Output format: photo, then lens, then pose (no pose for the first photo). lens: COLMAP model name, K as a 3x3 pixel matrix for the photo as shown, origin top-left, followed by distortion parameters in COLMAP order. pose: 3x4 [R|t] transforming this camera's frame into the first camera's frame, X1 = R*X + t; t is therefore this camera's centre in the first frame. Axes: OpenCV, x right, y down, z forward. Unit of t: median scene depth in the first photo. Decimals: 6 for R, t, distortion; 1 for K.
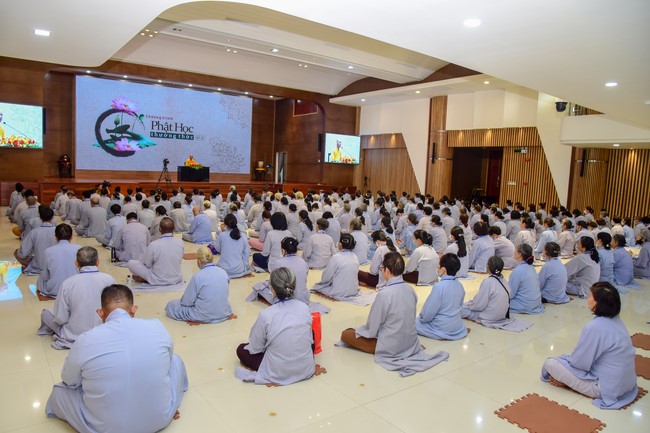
lens RADIAL K [[456.4, 0, 325.0], [0, 456.4, 216.5], [0, 0, 1]] dist [-0.106587, 0.066021]
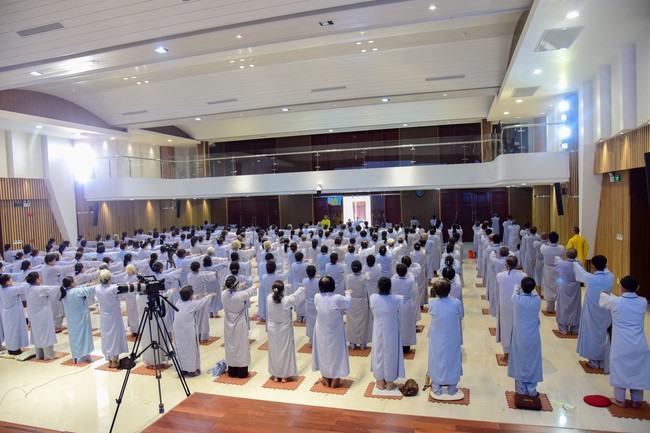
lens RADIAL K [[458.5, 0, 325.0], [0, 458.5, 216.5], [0, 0, 1]] dist [-0.102296, 0.059609]
pose [[-0.597122, -0.047370, 0.800751, -0.494901], [0.089581, 0.988072, 0.125252, -0.145881], [-0.797133, 0.146523, -0.585756, 0.844339]]
